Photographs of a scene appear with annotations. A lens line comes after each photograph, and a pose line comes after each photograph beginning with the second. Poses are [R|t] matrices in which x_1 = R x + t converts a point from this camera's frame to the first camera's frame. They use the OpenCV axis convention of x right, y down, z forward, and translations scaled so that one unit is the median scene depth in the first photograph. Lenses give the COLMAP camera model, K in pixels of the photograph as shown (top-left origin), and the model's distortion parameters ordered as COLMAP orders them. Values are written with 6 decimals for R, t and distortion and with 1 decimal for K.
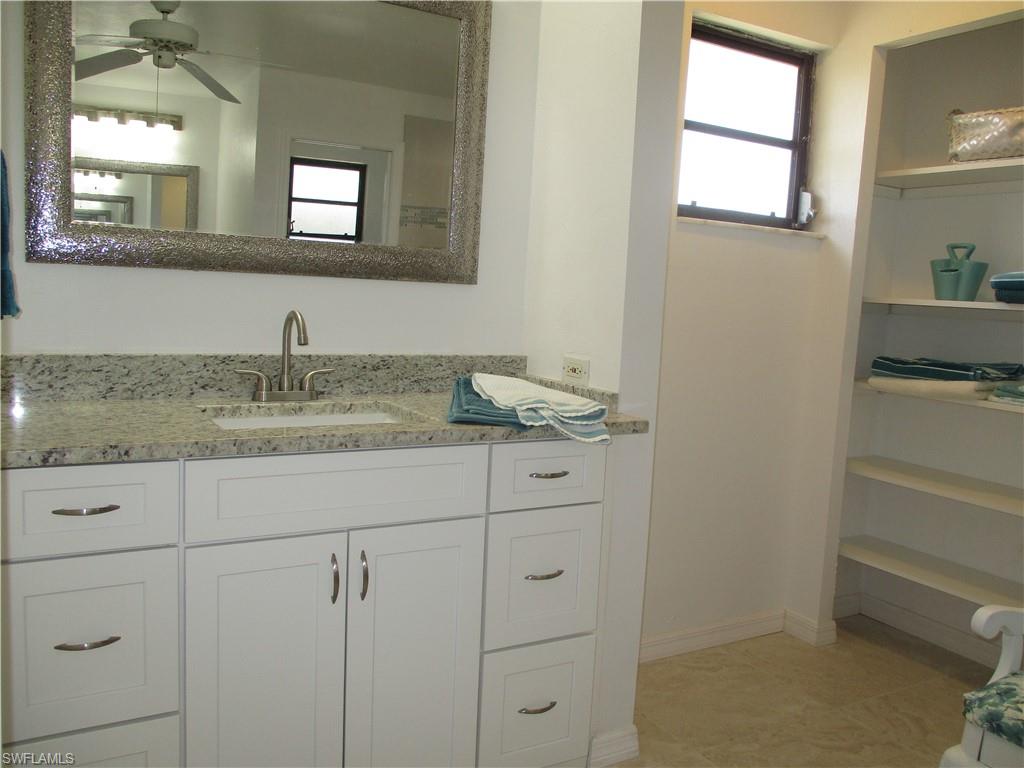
lens RADIAL K [[841.8, 0, 507.6], [0, 841.8, 371.5], [0, 0, 1]] dist [-0.031858, 0.004849]
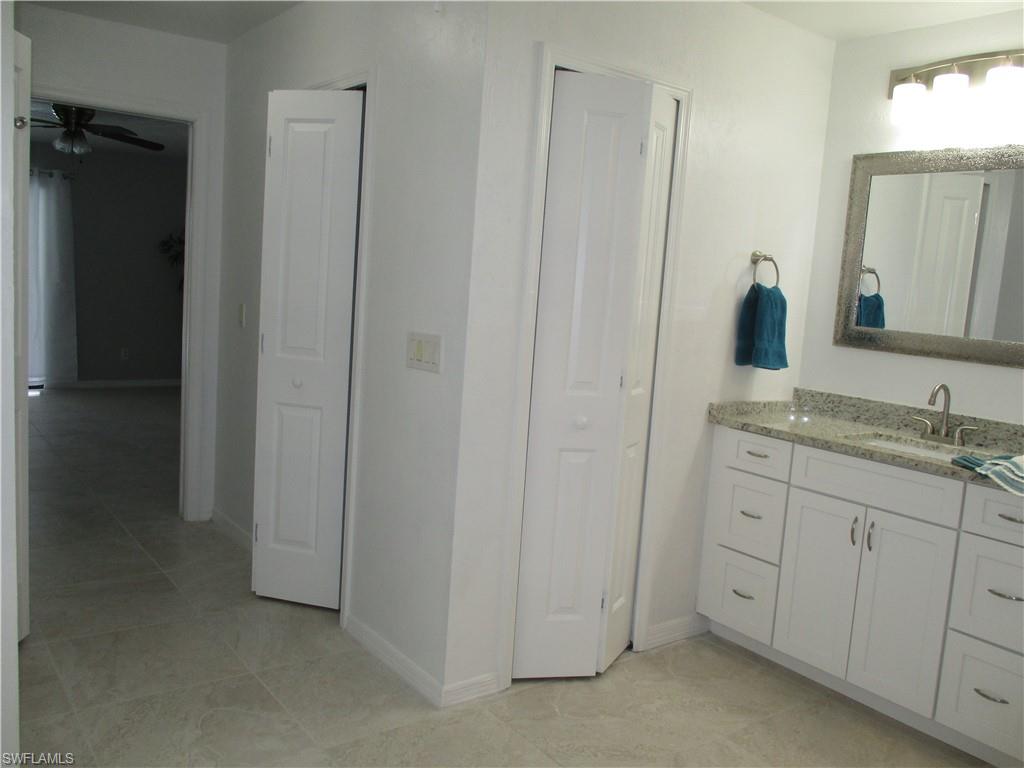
lens RADIAL K [[841.8, 0, 507.6], [0, 841.8, 371.5], [0, 0, 1]] dist [-0.031858, 0.004849]
pose [[0.123907, 0.071314, -0.989728, 1.218934], [-0.162335, 0.985433, 0.050681, -0.044587], [0.978925, 0.154388, 0.133679, 0.003775]]
